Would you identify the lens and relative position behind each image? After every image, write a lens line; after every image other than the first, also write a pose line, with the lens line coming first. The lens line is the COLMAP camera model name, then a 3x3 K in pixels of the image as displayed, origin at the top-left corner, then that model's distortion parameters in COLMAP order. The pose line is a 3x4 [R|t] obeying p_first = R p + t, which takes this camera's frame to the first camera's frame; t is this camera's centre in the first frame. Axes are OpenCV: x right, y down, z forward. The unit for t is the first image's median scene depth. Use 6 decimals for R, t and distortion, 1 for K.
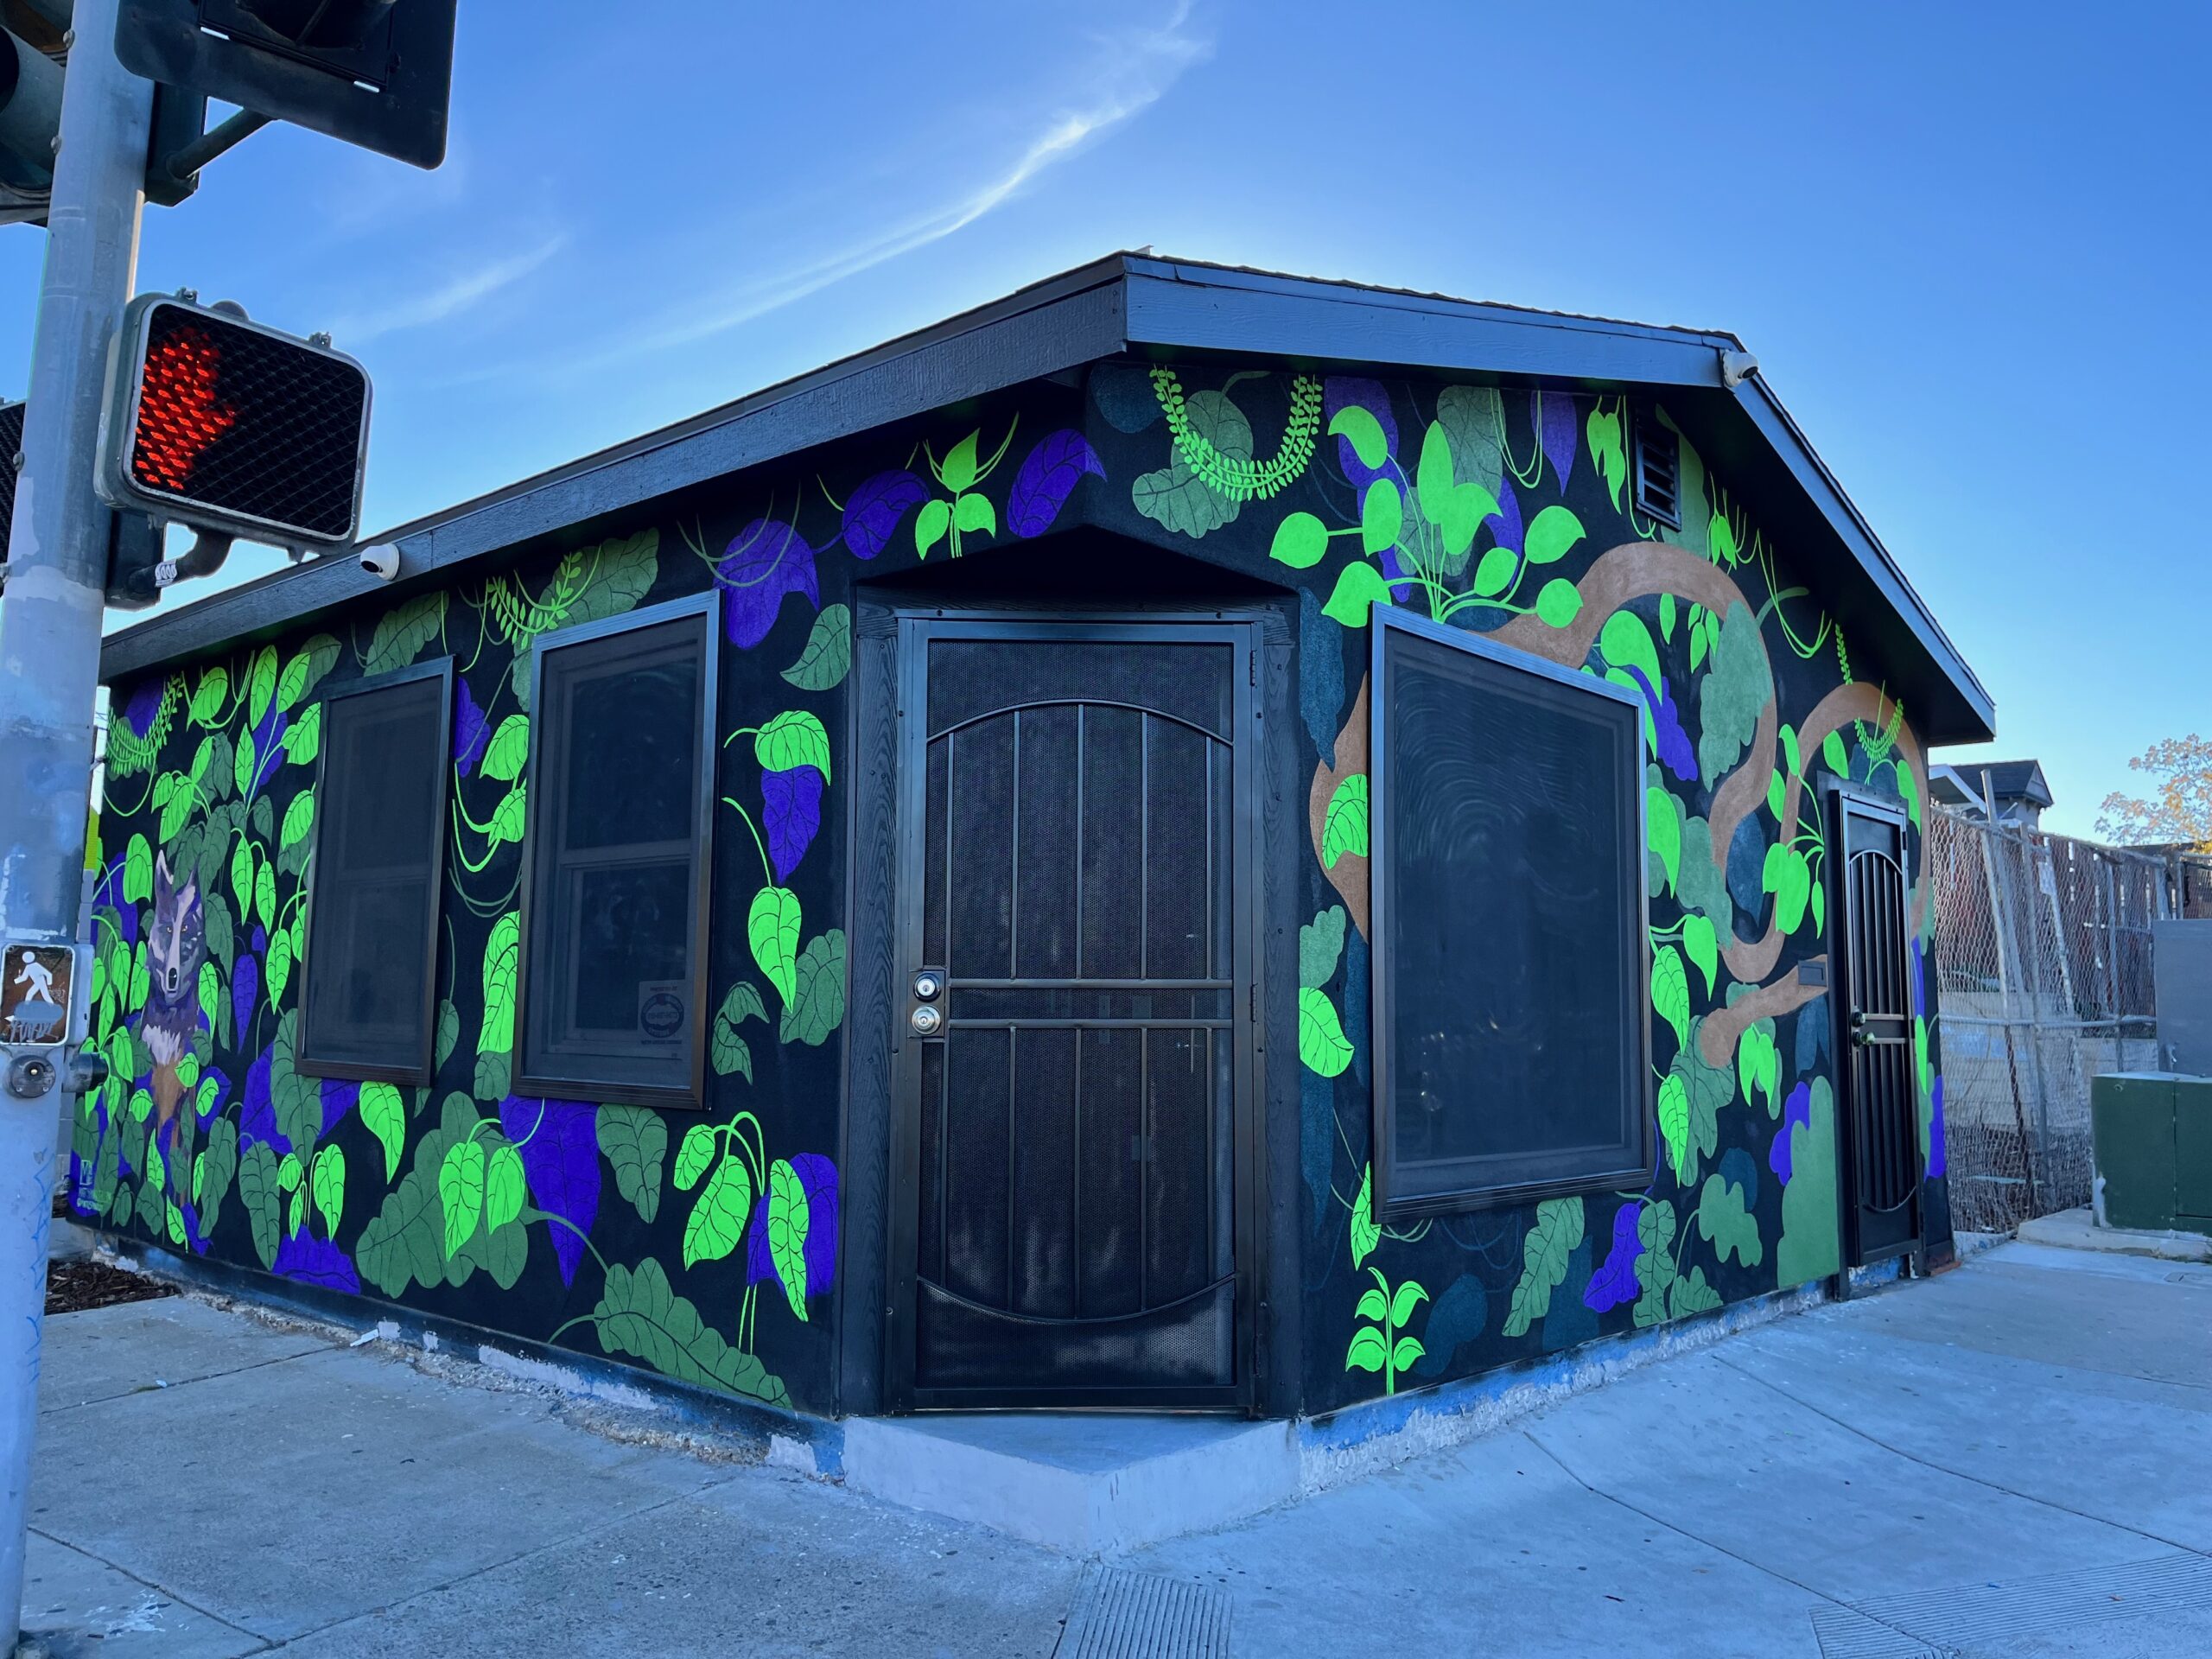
lens RADIAL K [[1673.9, 0, 1116.1], [0, 1673.9, 842.0], [0, 0, 1]] dist [0.034489, -0.031771]
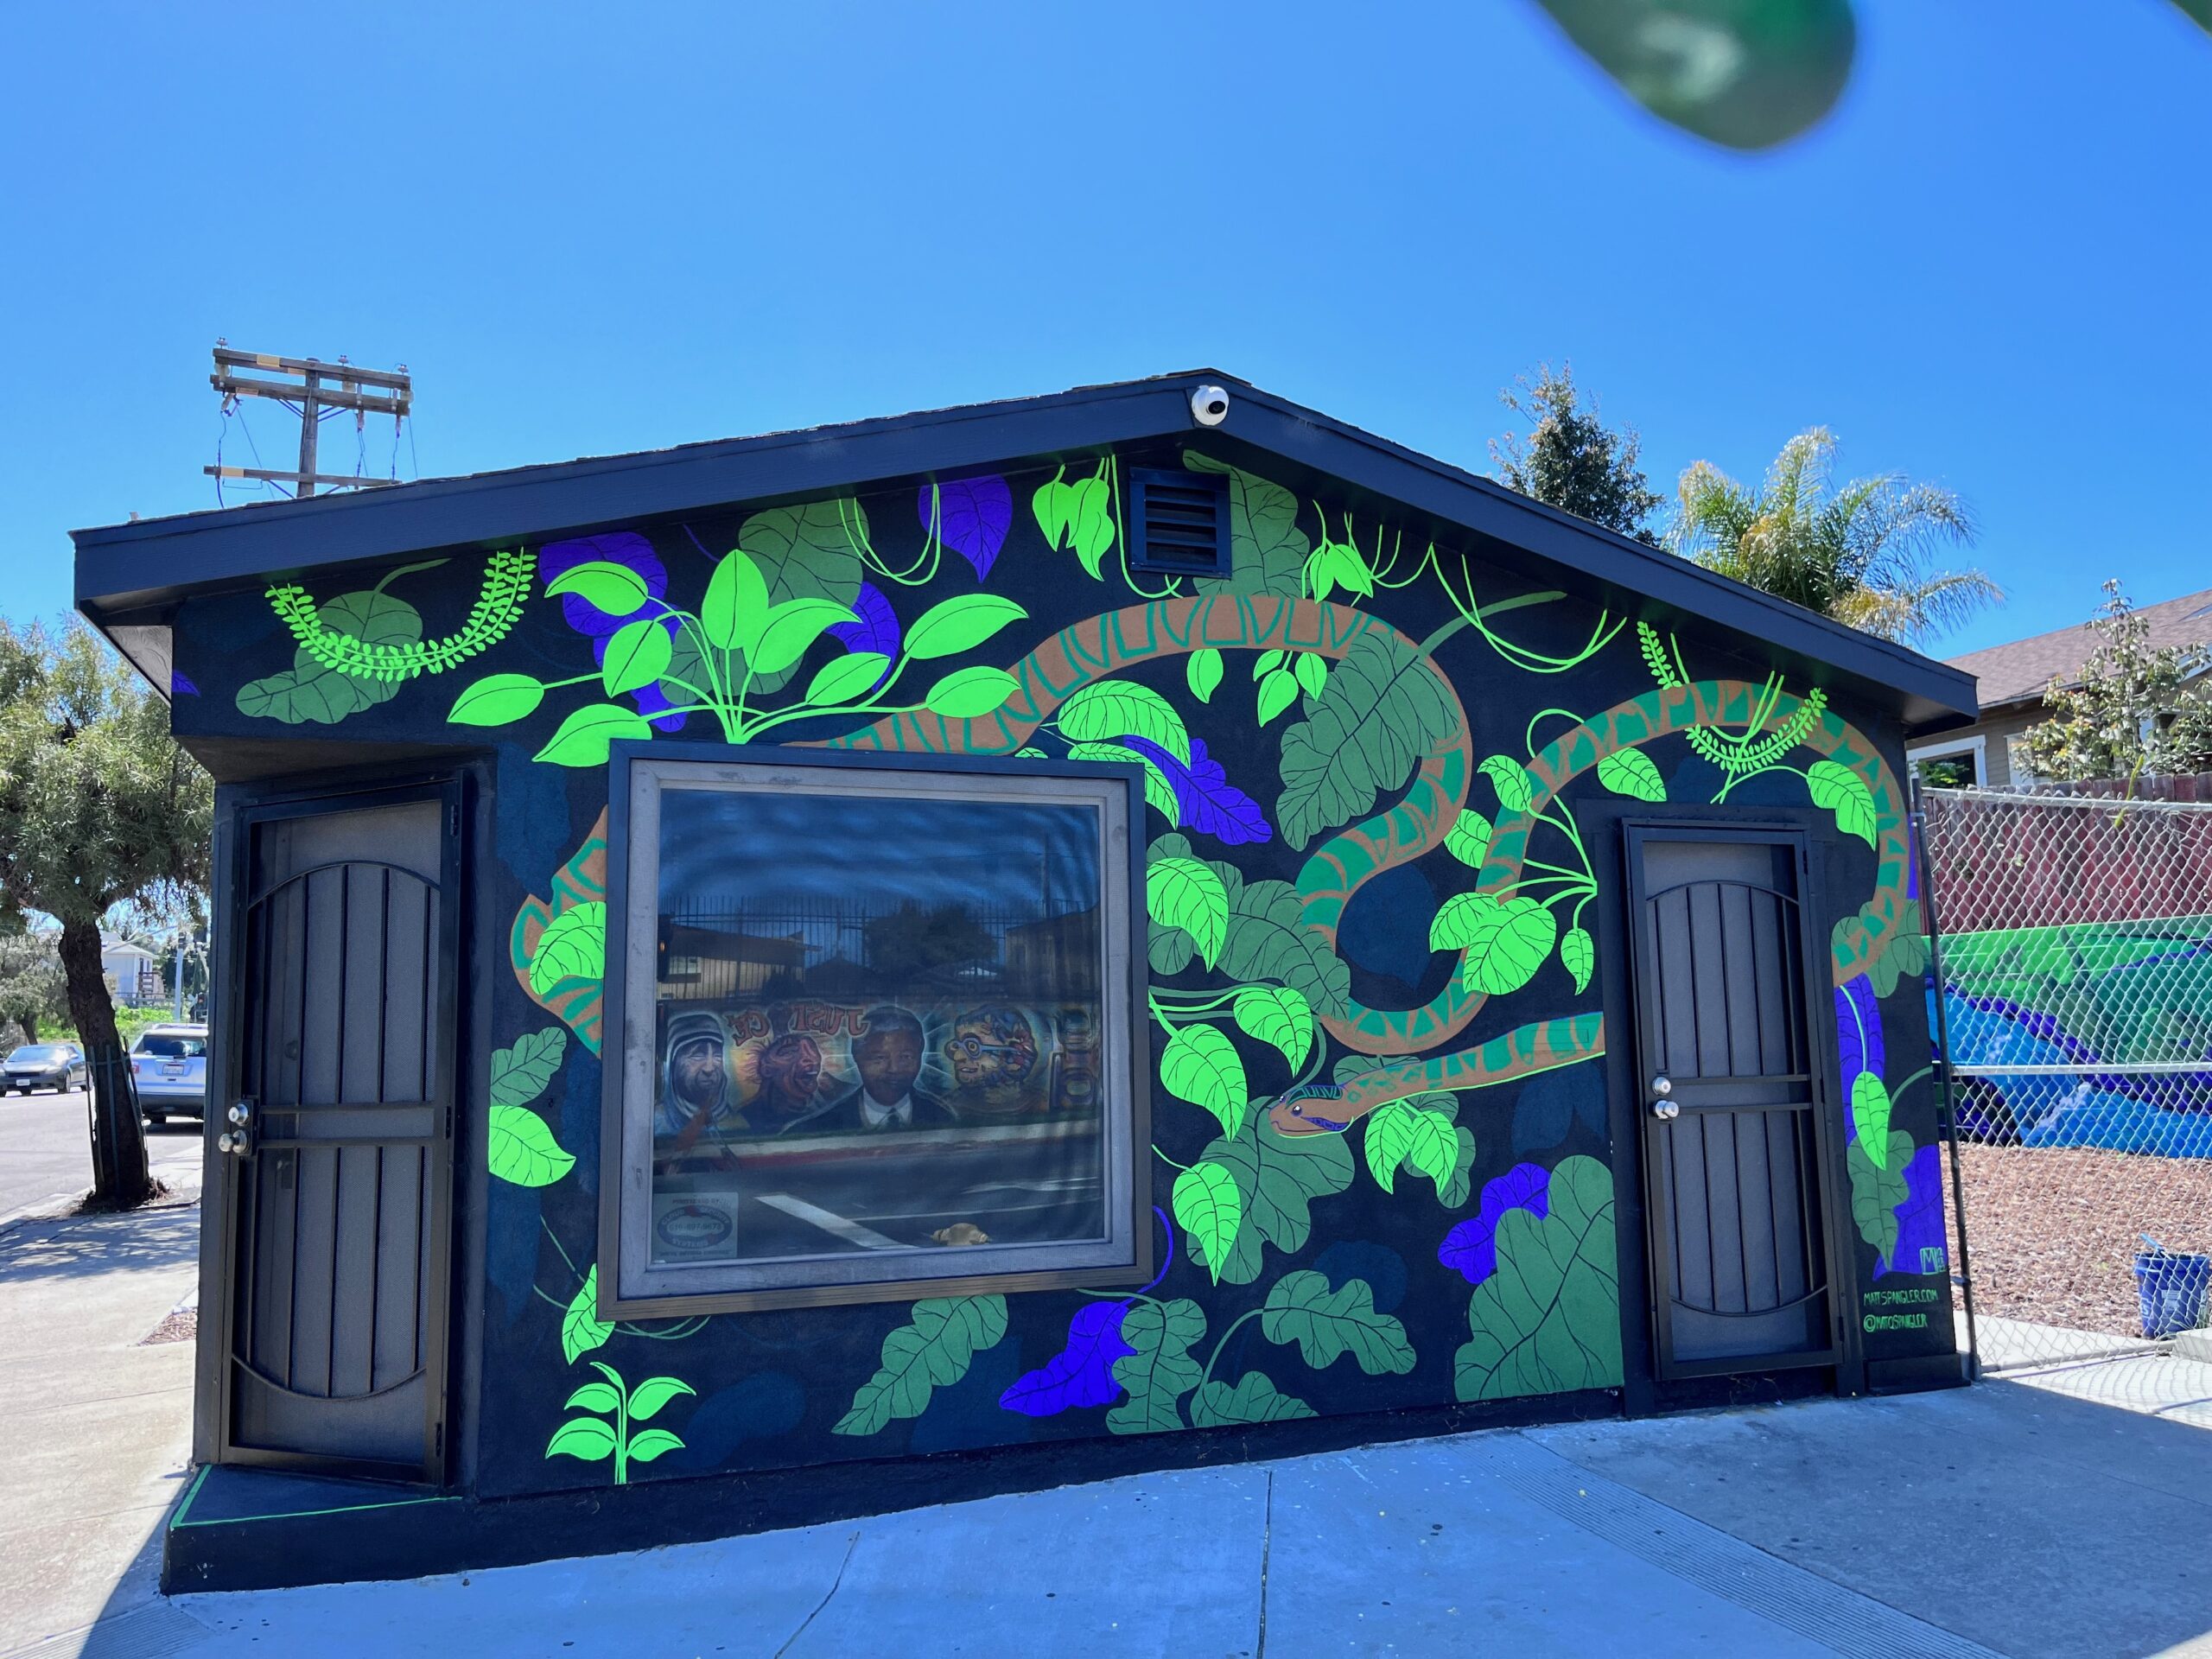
lens RADIAL K [[1612.5, 0, 1104.5], [0, 1612.5, 859.7], [0, 0, 1]] dist [0.066905, -0.086303]
pose [[0.876396, -0.084828, -0.474062, 0.814439], [0.080374, 0.996322, -0.029692, -0.008811], [0.474837, -0.012080, 0.879991, 0.203834]]
